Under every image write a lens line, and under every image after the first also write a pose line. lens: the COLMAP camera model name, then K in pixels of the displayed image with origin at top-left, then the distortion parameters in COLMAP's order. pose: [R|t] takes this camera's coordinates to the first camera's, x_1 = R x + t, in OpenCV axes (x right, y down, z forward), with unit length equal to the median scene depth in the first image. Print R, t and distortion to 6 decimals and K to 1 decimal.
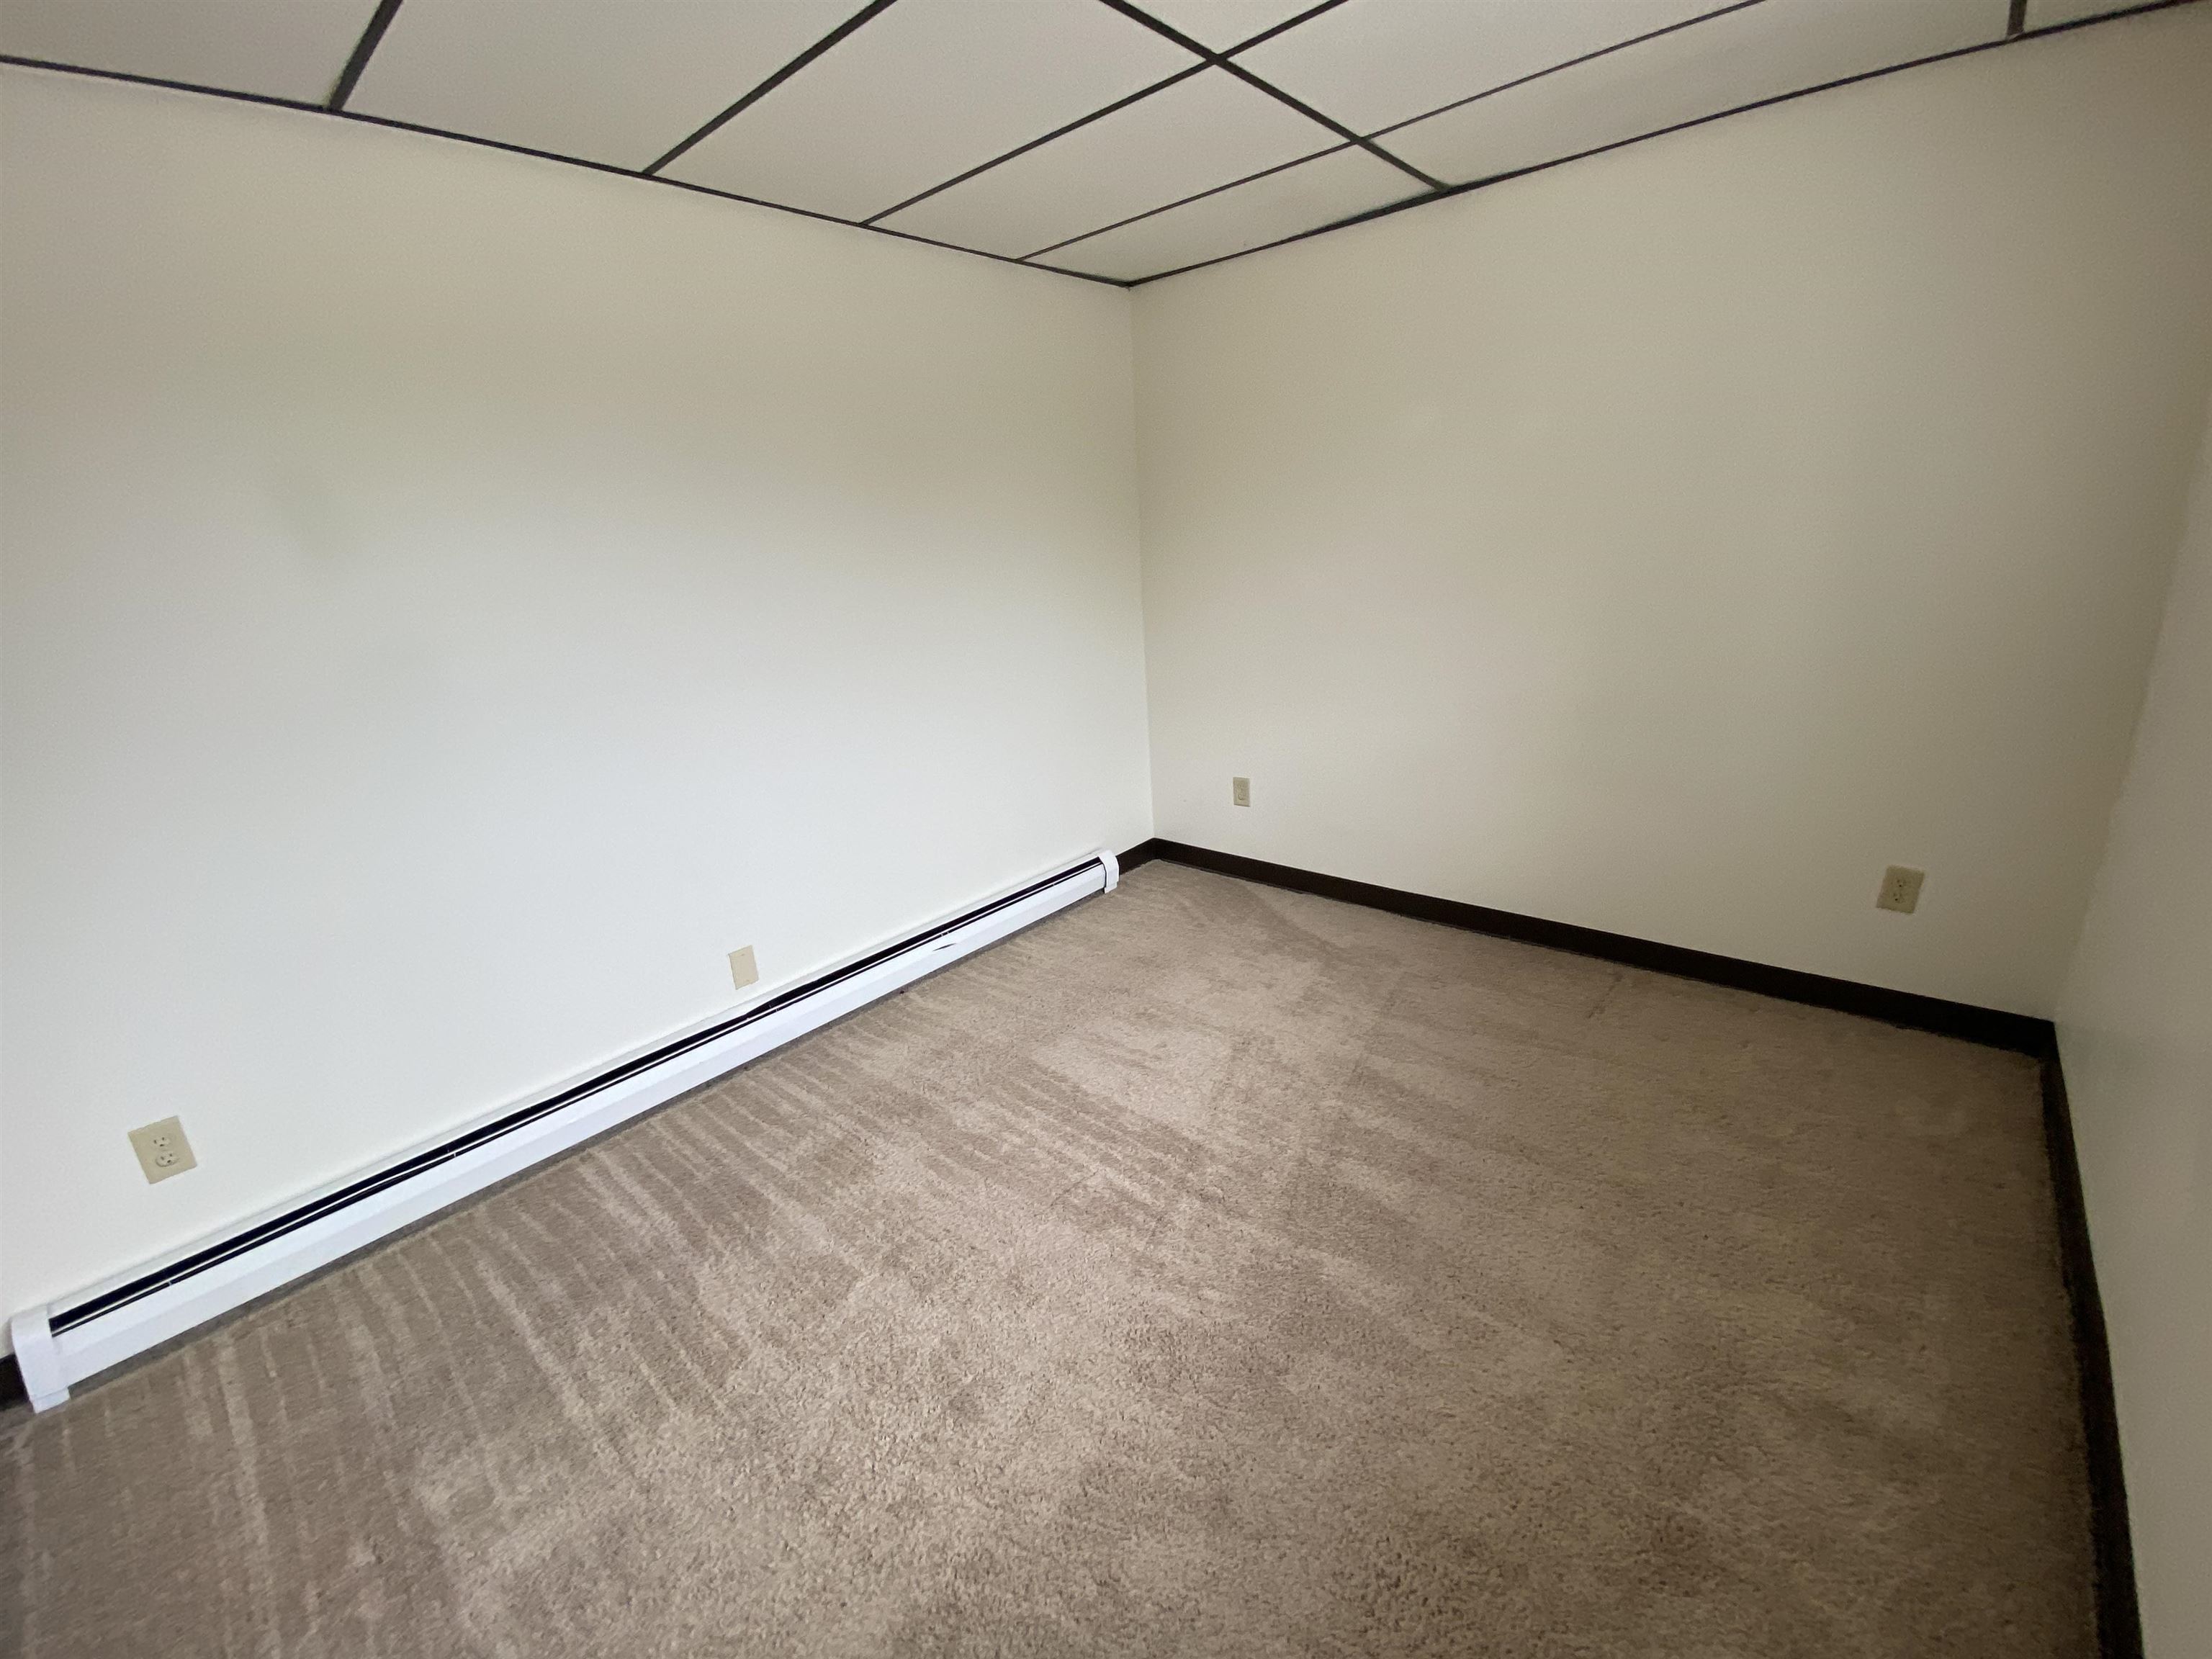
lens RADIAL K [[893.9, 0, 1108.3], [0, 893.9, 824.4], [0, 0, 1]] dist [0.021512, -0.021167]
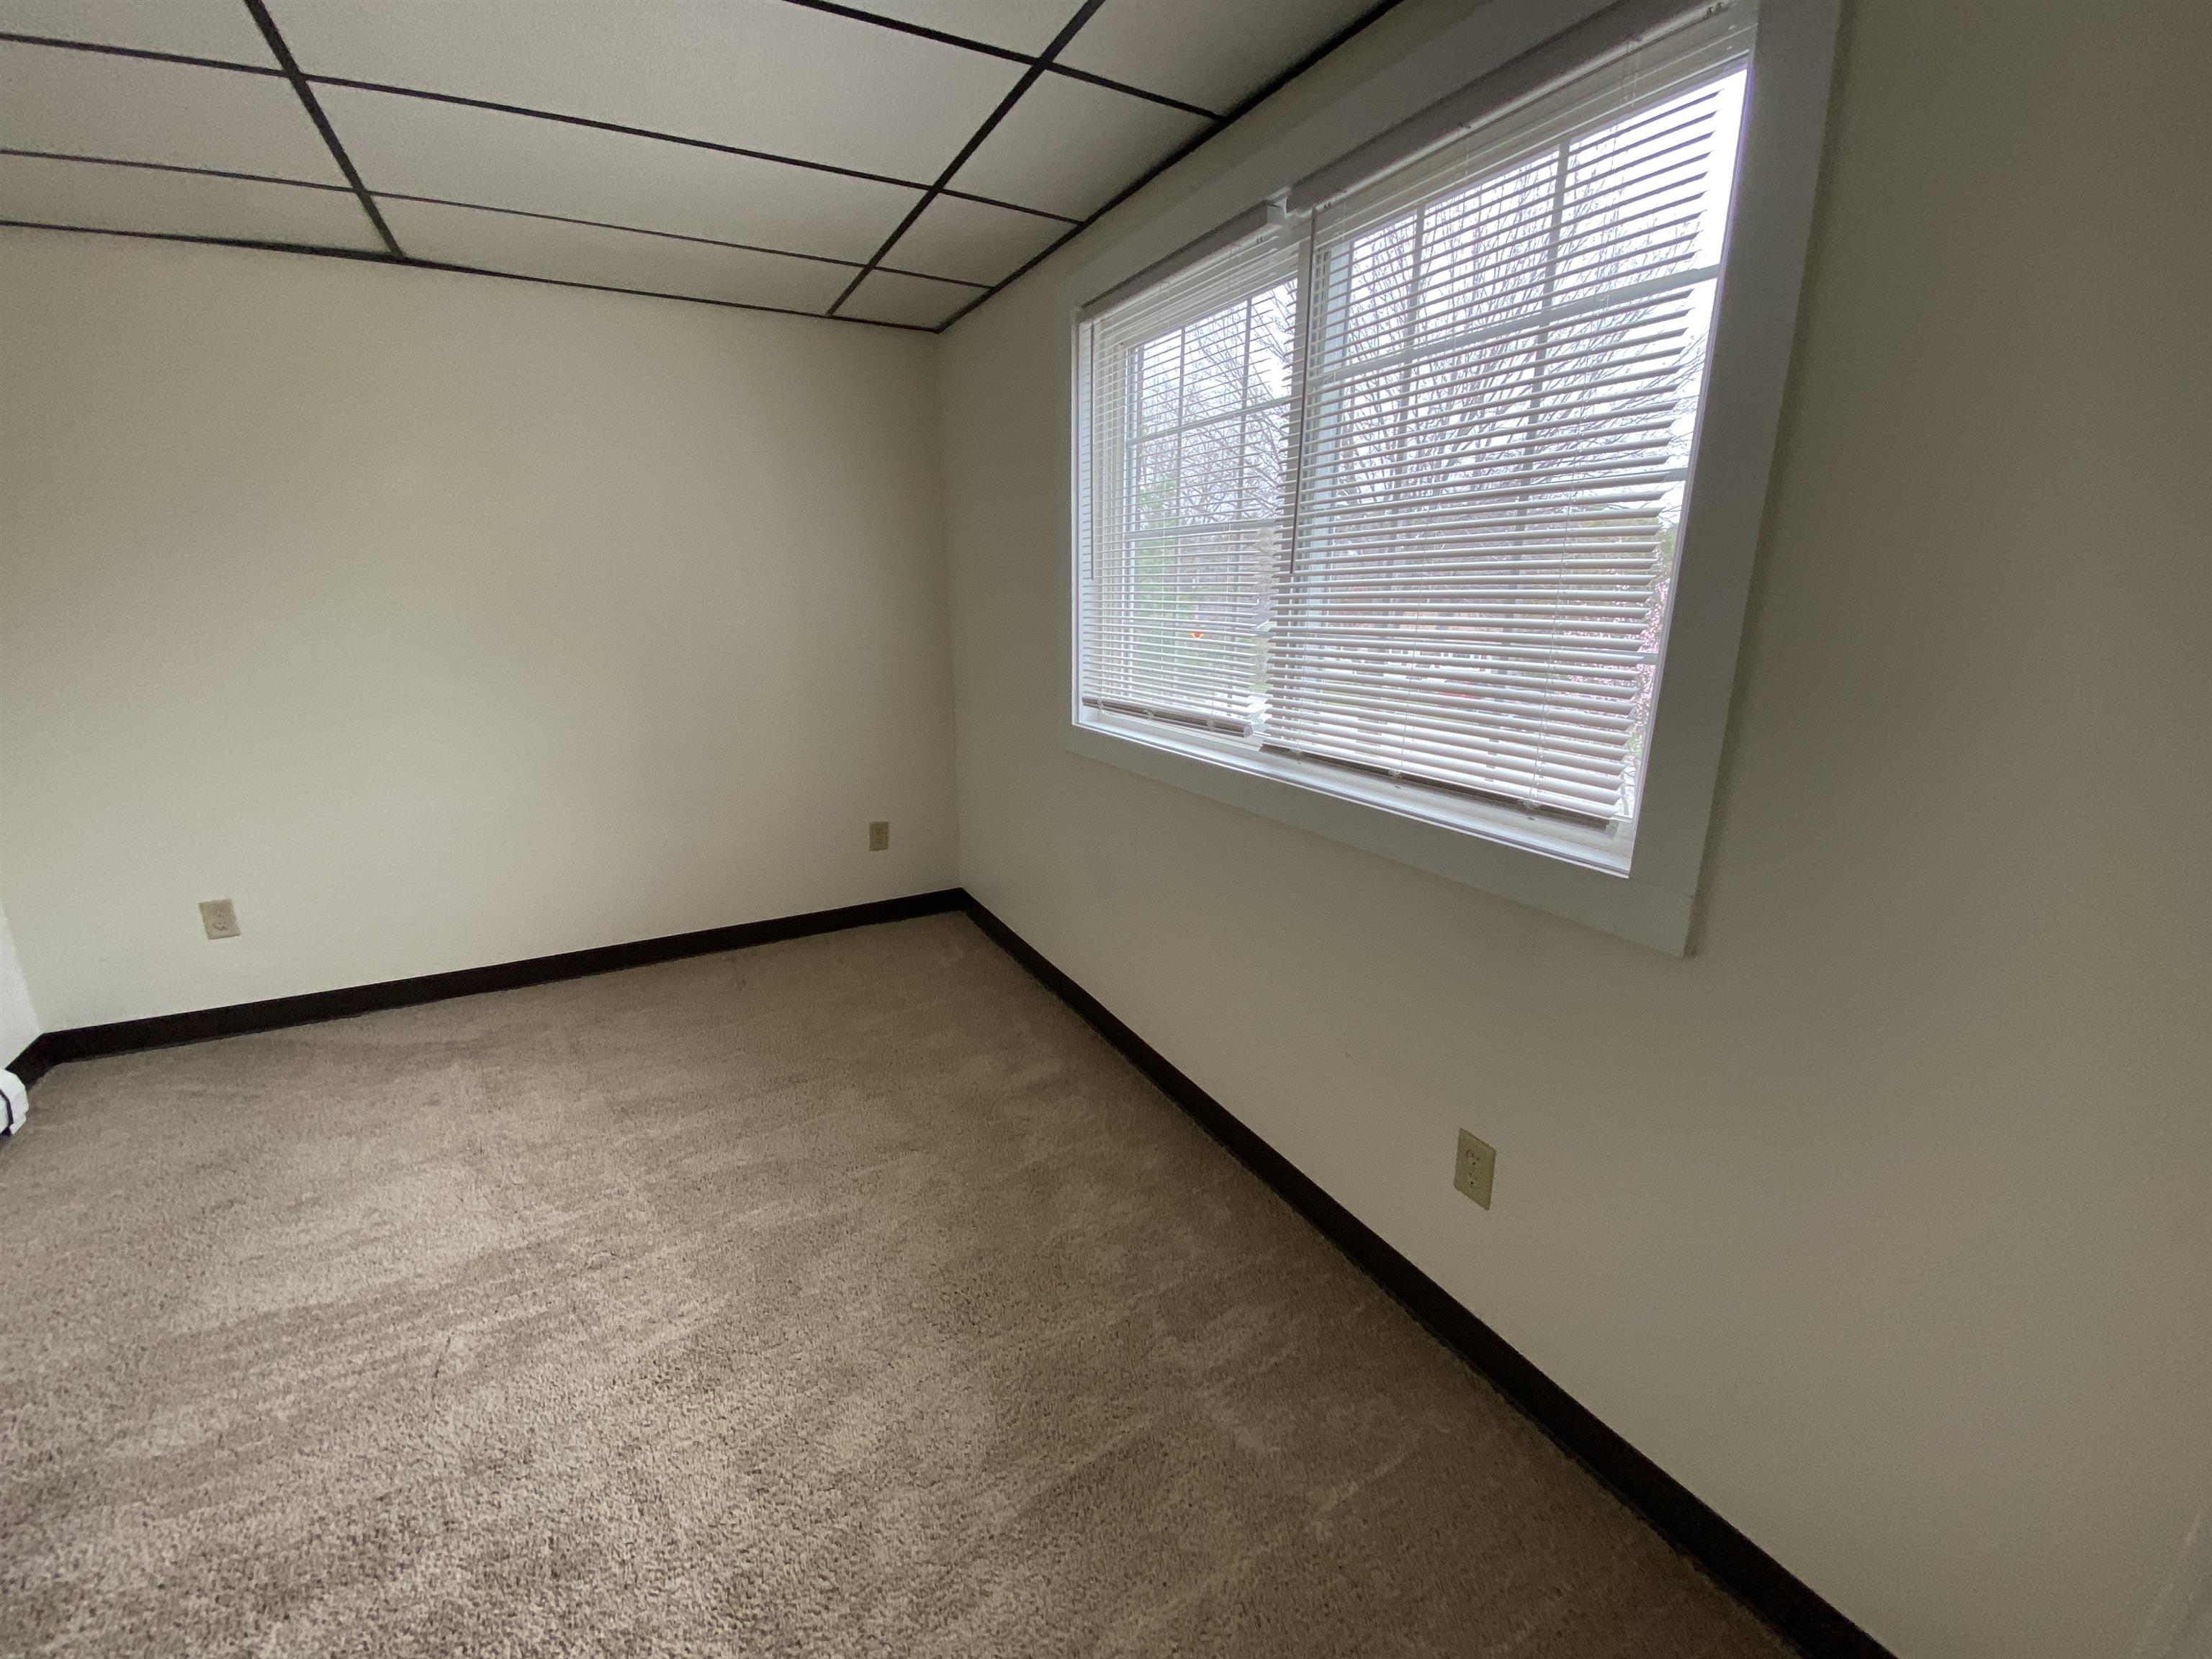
lens RADIAL K [[893.9, 0, 1108.3], [0, 893.9, 824.4], [0, 0, 1]] dist [0.021512, -0.021167]
pose [[0.338791, -0.178239, 0.923824, -0.437286], [0.259639, 0.961476, 0.090287, 0.018787], [-0.904327, 0.209272, 0.372017, 0.052029]]
